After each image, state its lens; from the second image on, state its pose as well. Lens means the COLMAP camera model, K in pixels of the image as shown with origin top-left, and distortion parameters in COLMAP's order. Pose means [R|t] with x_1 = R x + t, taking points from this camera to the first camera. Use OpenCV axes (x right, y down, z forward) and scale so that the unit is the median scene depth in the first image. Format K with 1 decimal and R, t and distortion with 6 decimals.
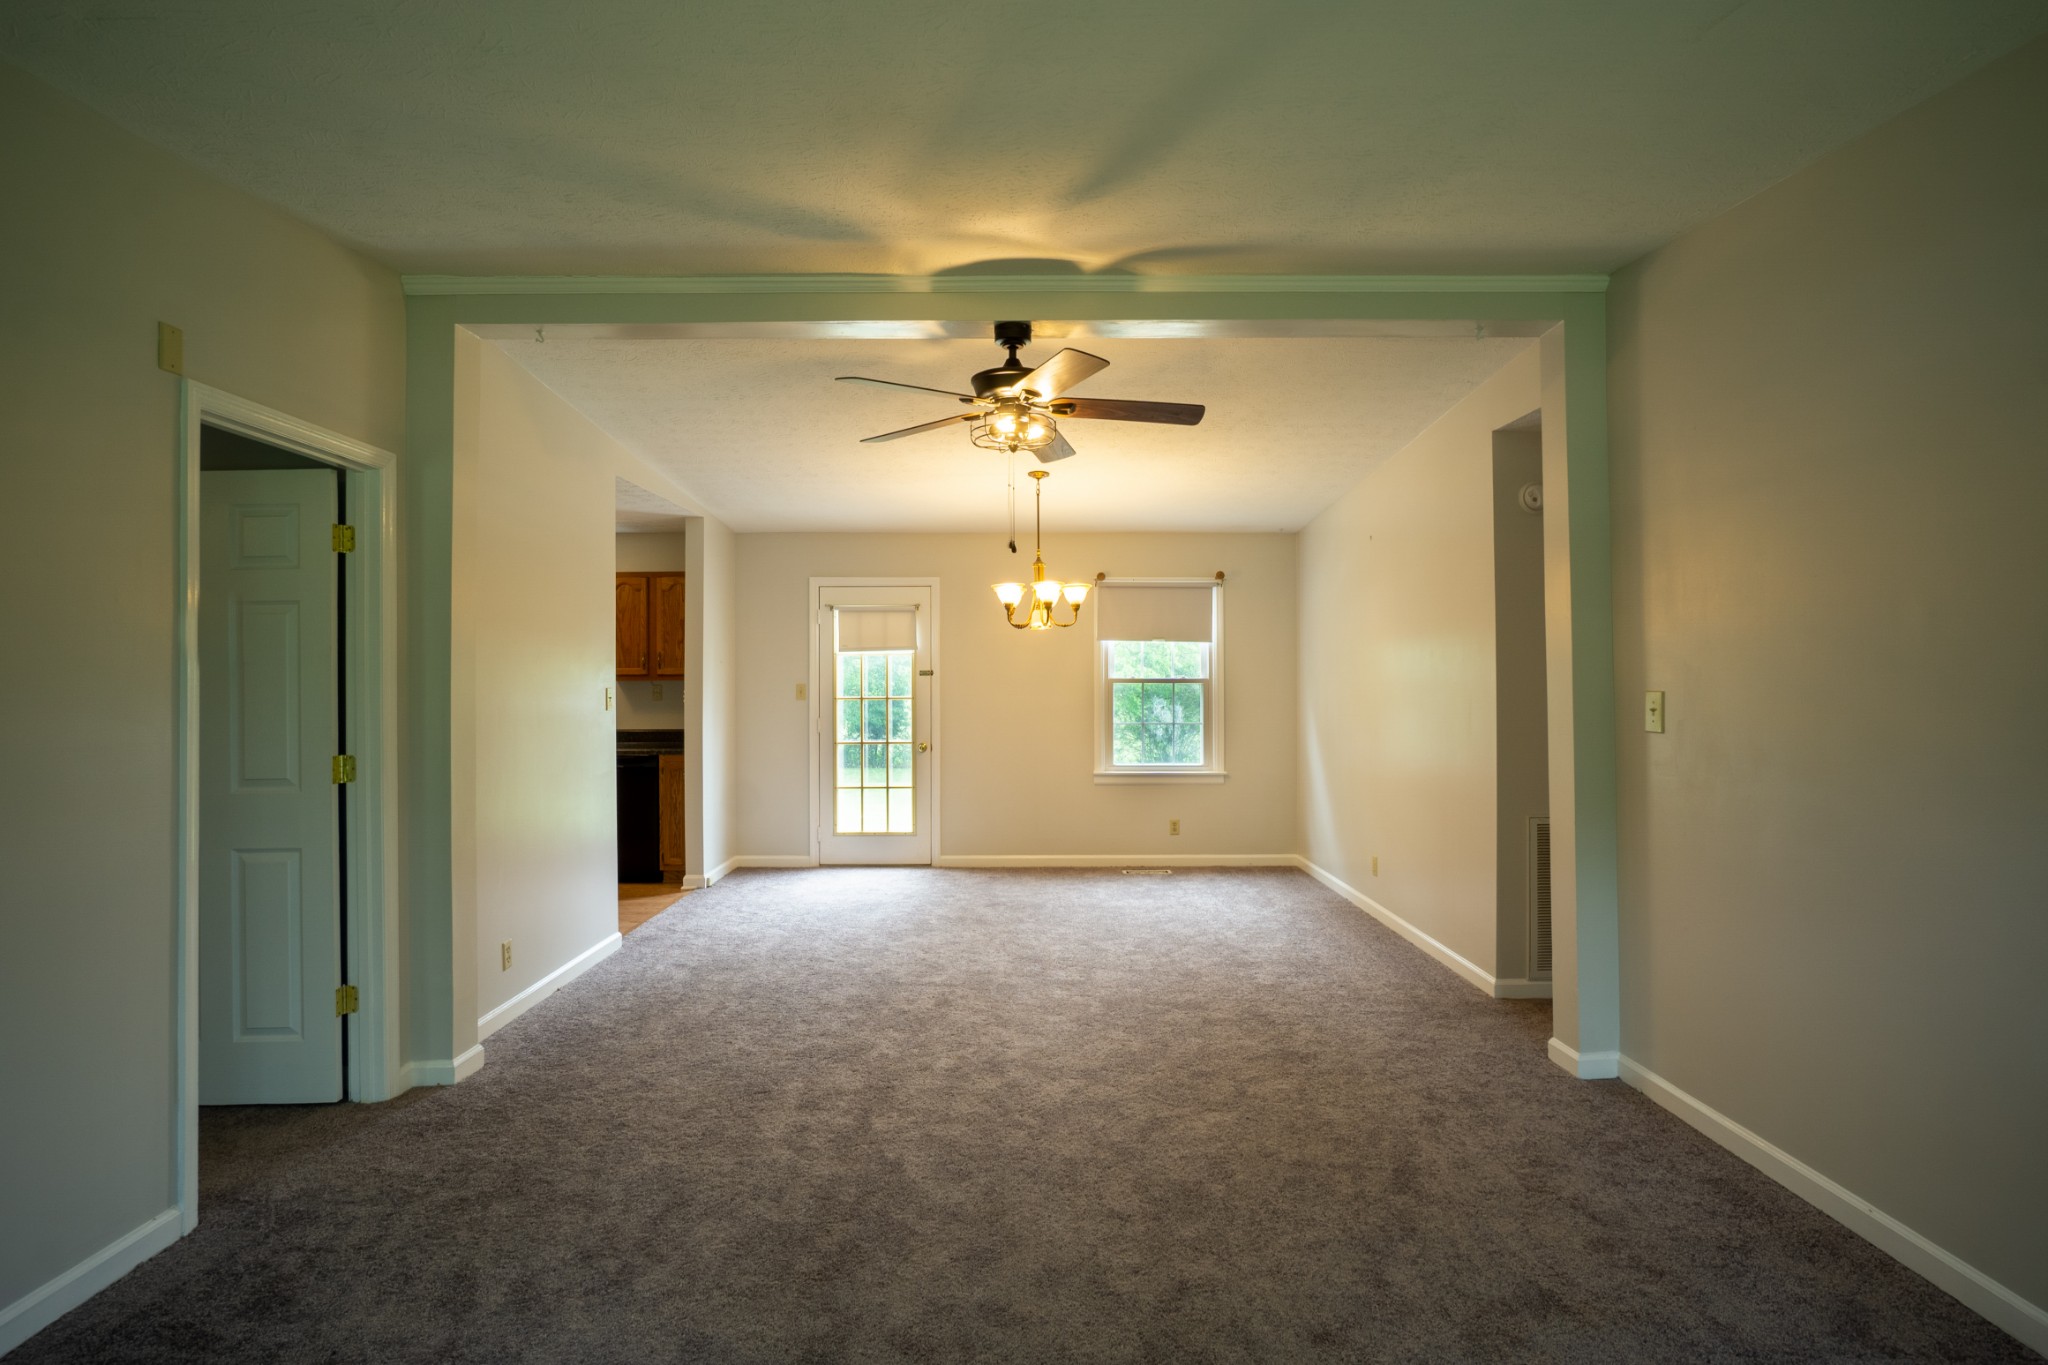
lens RADIAL K [[1128.1, 0, 819.5], [0, 1128.1, 658.9], [0, 0, 1]] dist [-0.045777, 0.036135]
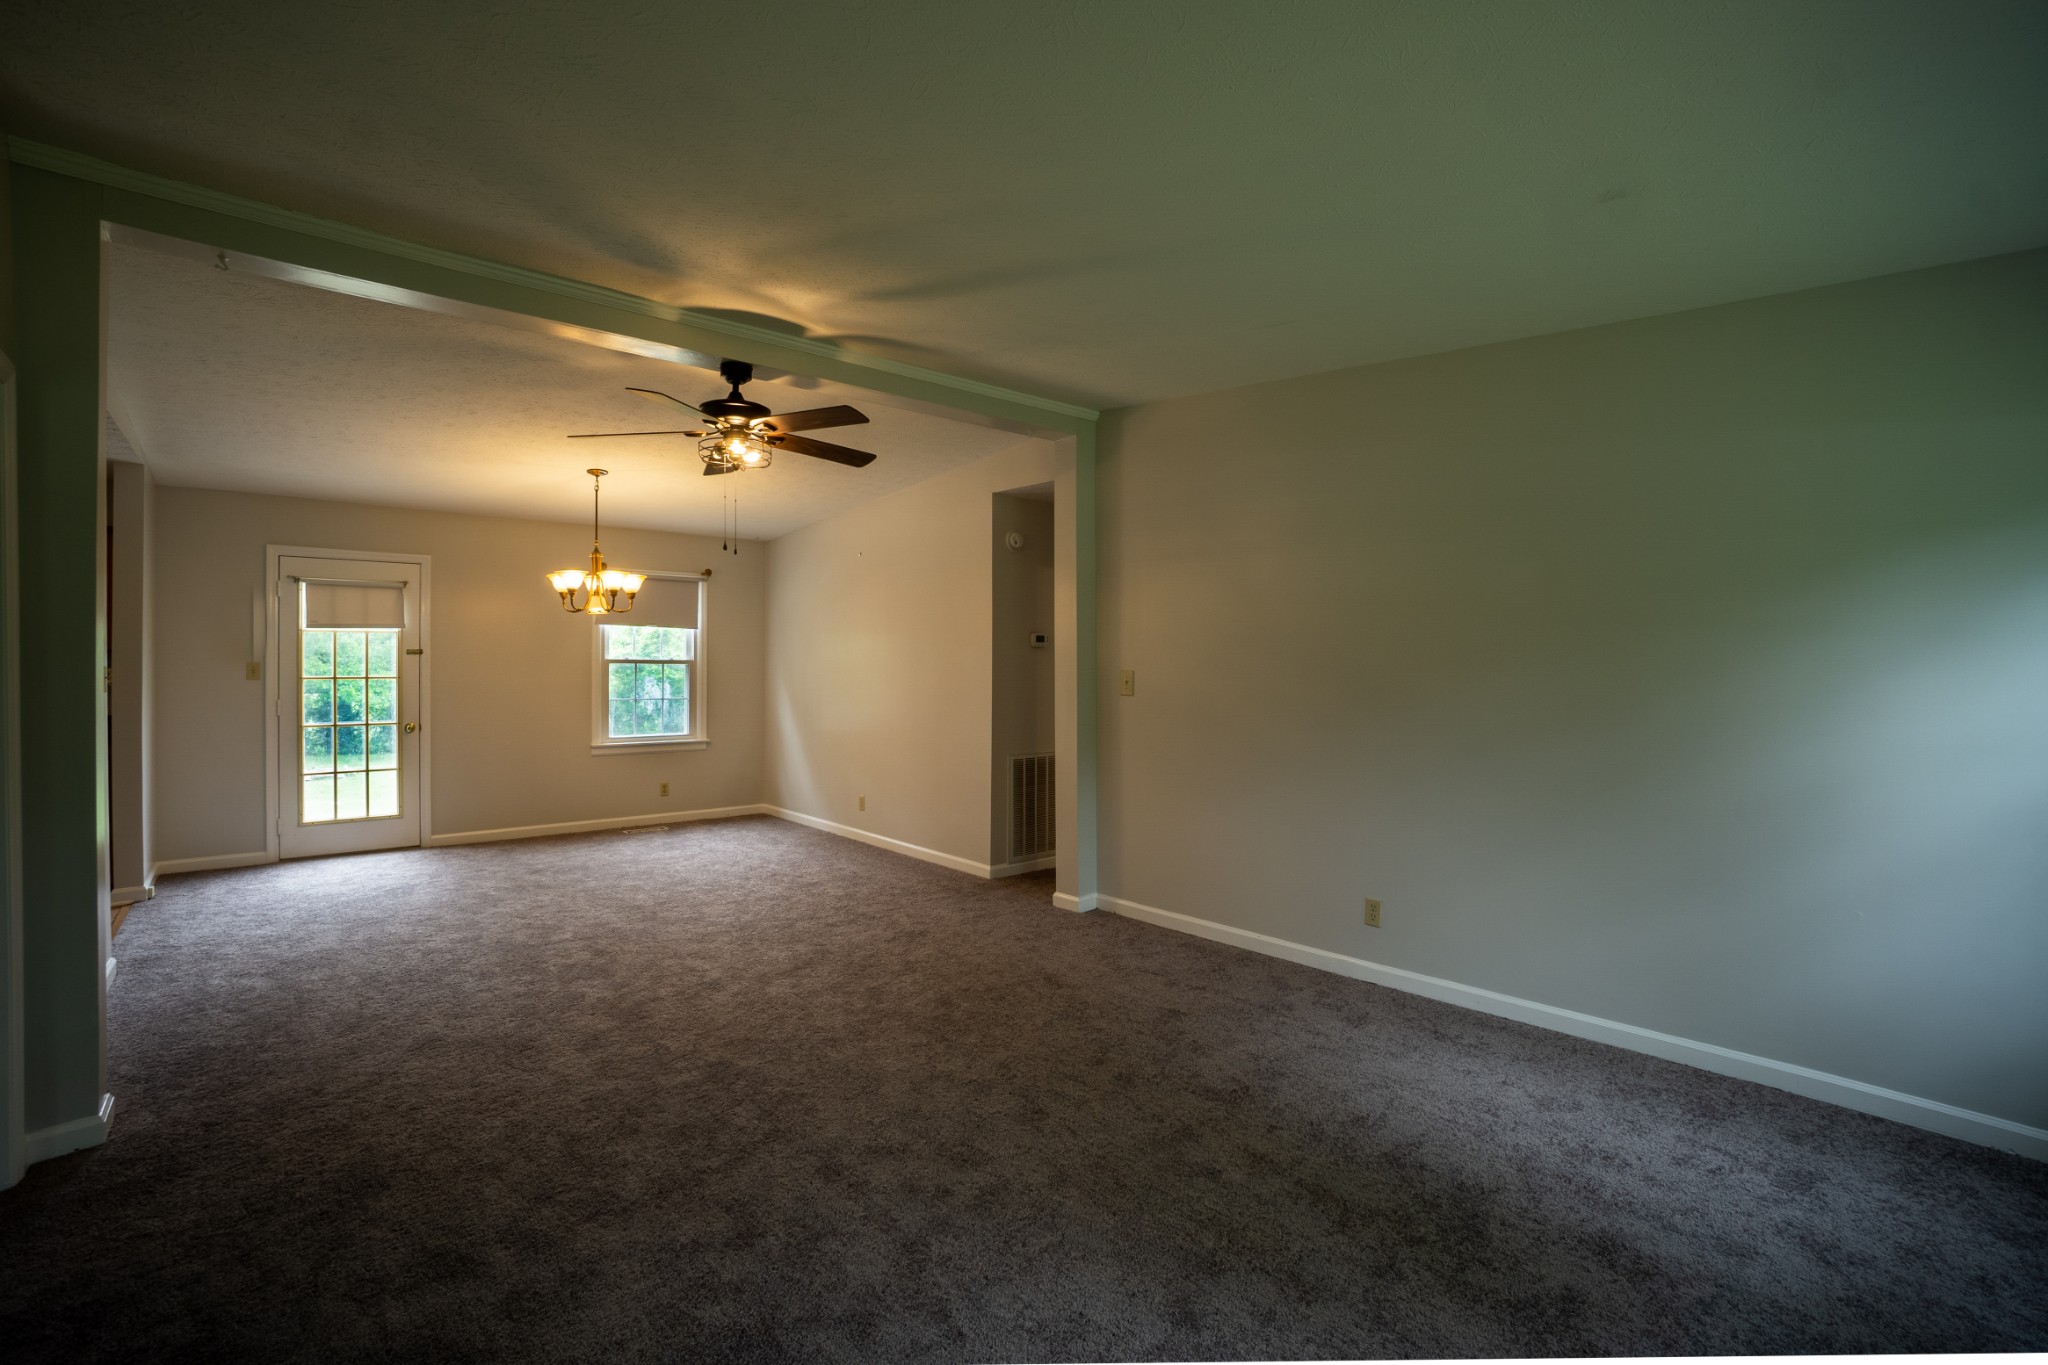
lens RADIAL K [[1003.6, 0, 1023.4], [0, 1003.6, 669.7], [0, 0, 1]] dist [-0.018467, 0.015066]
pose [[0.736592, 0.002098, 0.676334, -0.118691], [-0.020681, 0.999597, 0.019423, 0.000194], [-0.676021, -0.028294, 0.736339, -0.000276]]
